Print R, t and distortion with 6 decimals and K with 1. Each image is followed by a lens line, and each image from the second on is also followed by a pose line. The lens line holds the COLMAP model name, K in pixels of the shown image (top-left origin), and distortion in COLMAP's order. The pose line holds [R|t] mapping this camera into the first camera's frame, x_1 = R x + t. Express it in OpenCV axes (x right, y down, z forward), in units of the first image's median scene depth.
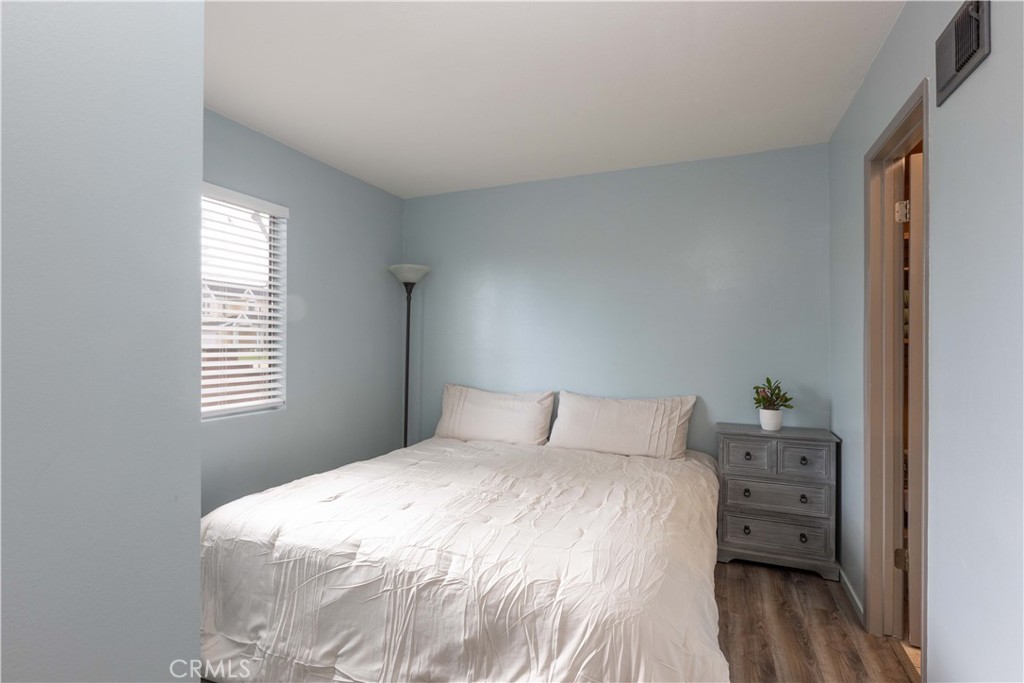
lens RADIAL K [[501.4, 0, 511.9], [0, 501.4, 339.1], [0, 0, 1]] dist [-0.013536, -0.000190]
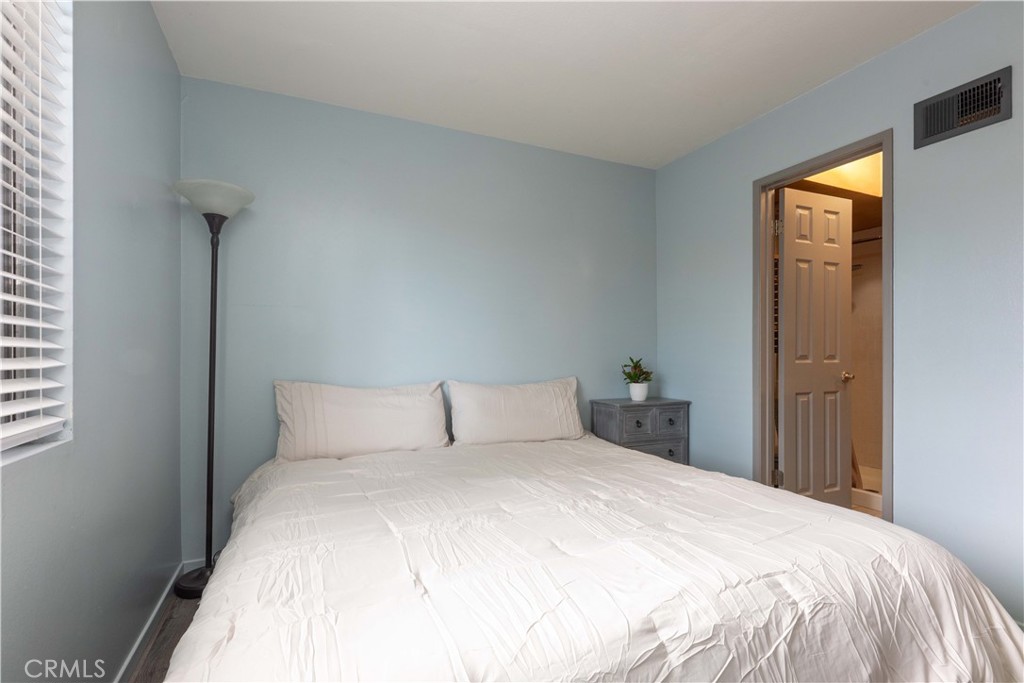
lens RADIAL K [[463.9, 0, 510.5], [0, 463.9, 352.5], [0, 0, 1]] dist [-0.002301, 0.000182]
pose [[0.683458, -0.000671, 0.729989, -0.524187], [-0.005182, 0.999970, 0.005771, 0.067300], [-0.729971, -0.007727, 0.683434, 0.504939]]
